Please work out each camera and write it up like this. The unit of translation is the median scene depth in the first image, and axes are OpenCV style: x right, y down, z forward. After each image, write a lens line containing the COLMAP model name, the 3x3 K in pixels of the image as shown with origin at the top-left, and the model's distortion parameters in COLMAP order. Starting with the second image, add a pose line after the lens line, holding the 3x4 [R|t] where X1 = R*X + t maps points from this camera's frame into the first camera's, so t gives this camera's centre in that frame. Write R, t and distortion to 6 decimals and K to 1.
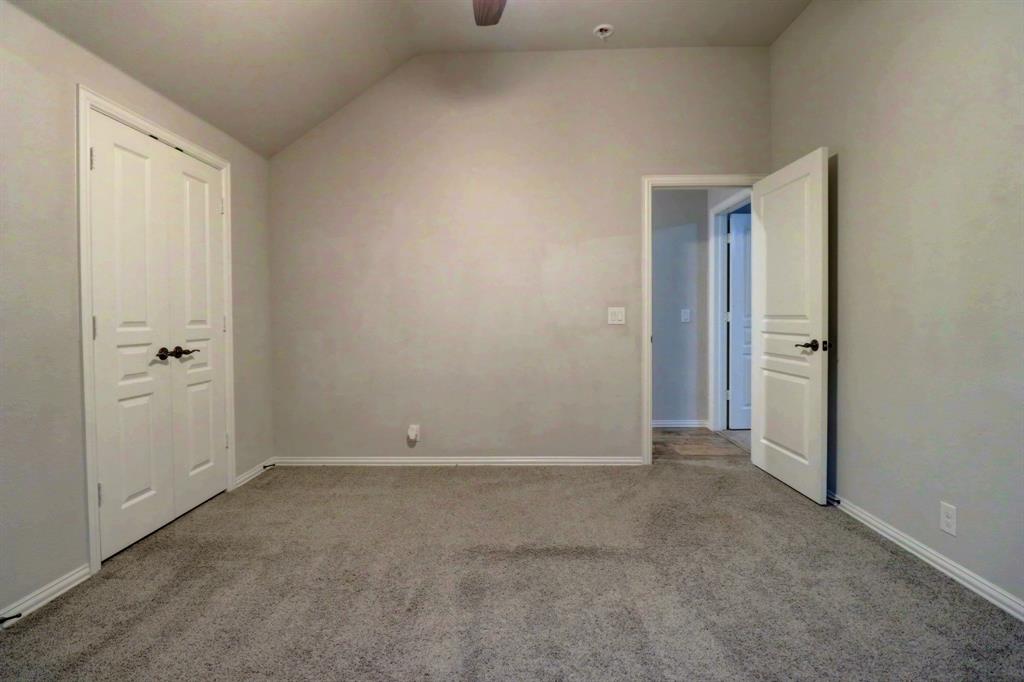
lens RADIAL K [[480.7, 0, 511.3], [0, 480.7, 322.7], [0, 0, 1]] dist [-0.001173, -0.000459]
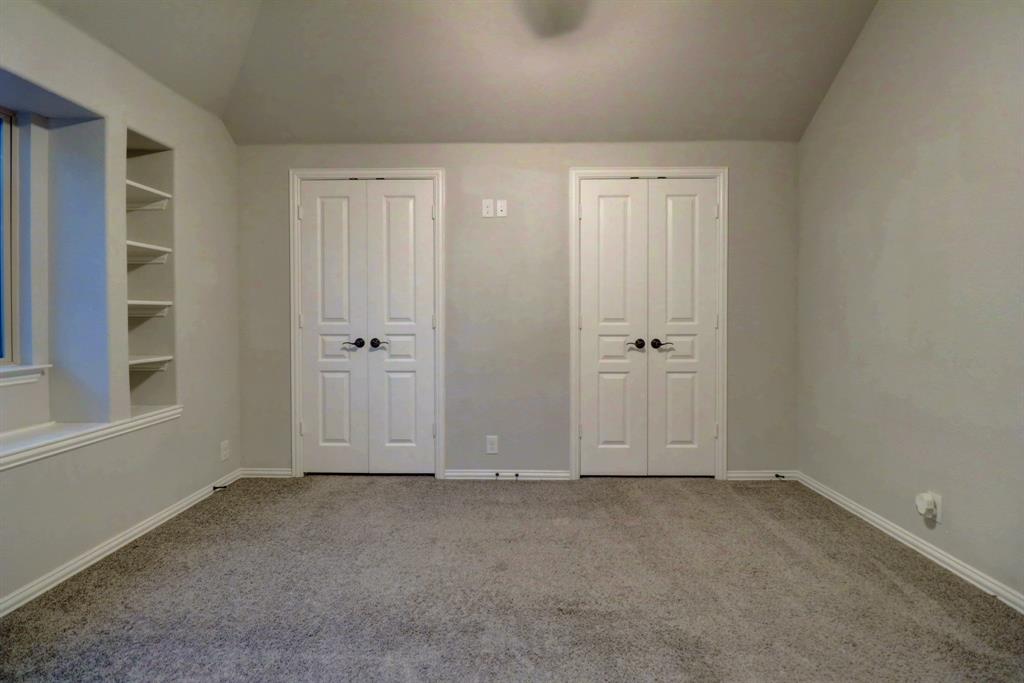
lens RADIAL K [[480.7, 0, 511.3], [0, 480.7, 323.2], [0, 0, 1]] dist [-0.001173, -0.000459]
pose [[0.009047, 0.015496, -0.999839, 0.521424], [-0.013864, 0.999786, 0.015370, -0.004497], [0.999863, 0.013723, 0.009260, 0.597592]]
